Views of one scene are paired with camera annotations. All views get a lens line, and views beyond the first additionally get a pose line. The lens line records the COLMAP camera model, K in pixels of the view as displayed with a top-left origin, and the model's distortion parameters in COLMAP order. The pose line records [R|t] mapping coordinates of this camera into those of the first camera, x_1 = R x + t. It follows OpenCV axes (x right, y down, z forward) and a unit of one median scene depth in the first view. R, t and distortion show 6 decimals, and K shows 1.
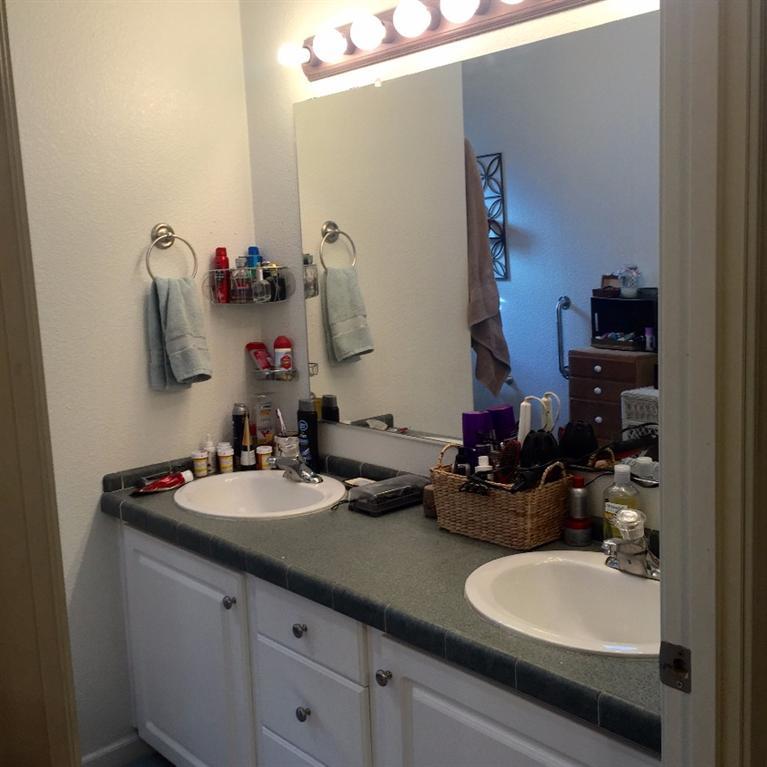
lens RADIAL K [[891.6, 0, 382.9], [0, 891.6, 389.2], [0, 0, 1]] dist [0.078115, -0.044597]
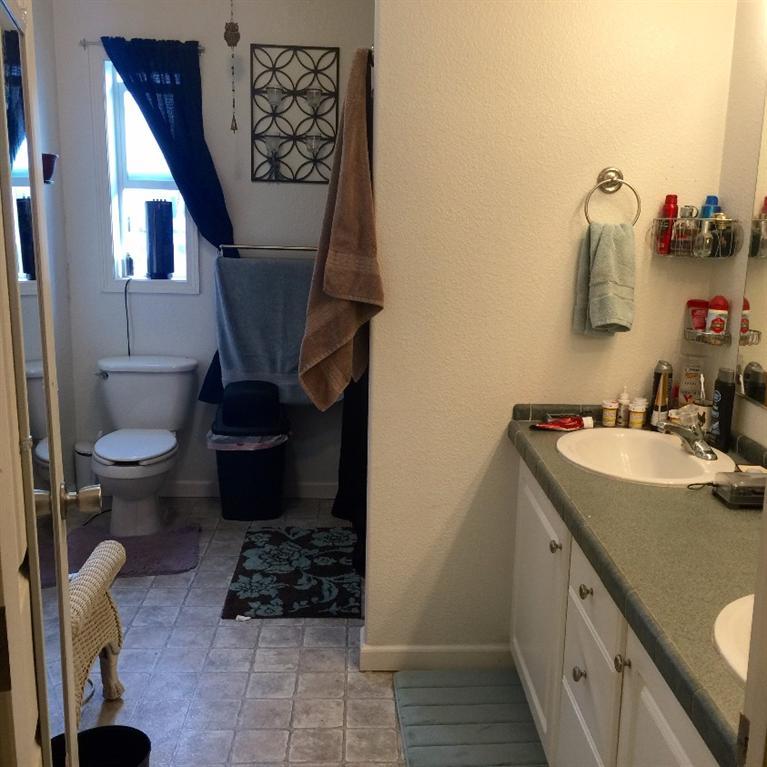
lens RADIAL K [[891.6, 0, 382.9], [0, 891.6, 389.2], [0, 0, 1]] dist [0.078115, -0.044597]
pose [[0.760283, 0.194593, -0.619761, 0.218765], [-0.155661, 0.980855, 0.117016, -0.020754], [0.630666, 0.007507, 0.776018, 0.070052]]
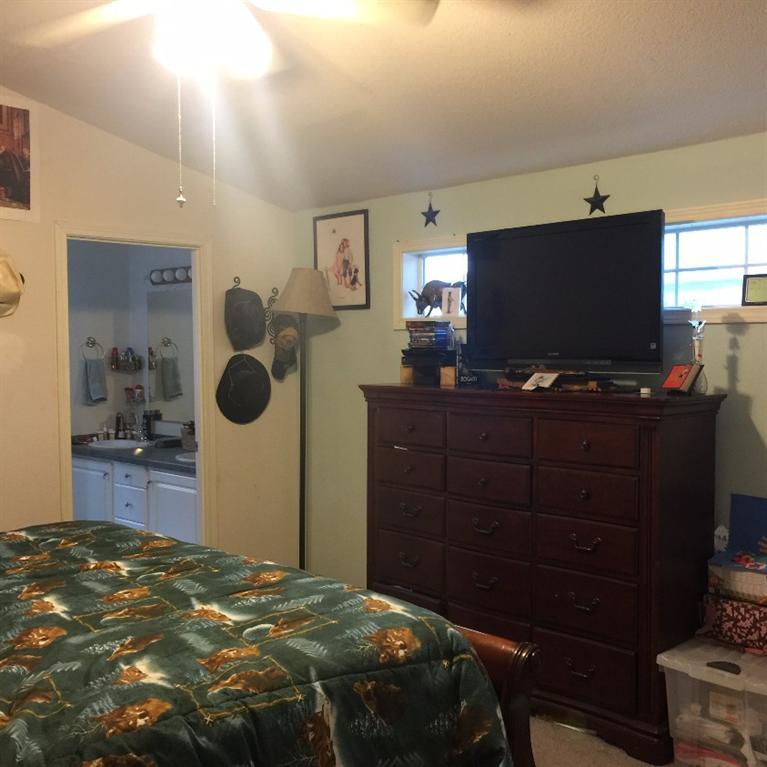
lens RADIAL K [[891.6, 0, 382.9], [0, 891.6, 389.2], [0, 0, 1]] dist [0.078115, -0.044597]
pose [[0.997078, 0.036410, 0.067158, 0.389906], [-0.029084, 0.993833, -0.107007, 0.197370], [-0.070639, 0.104741, 0.991988, -1.476948]]
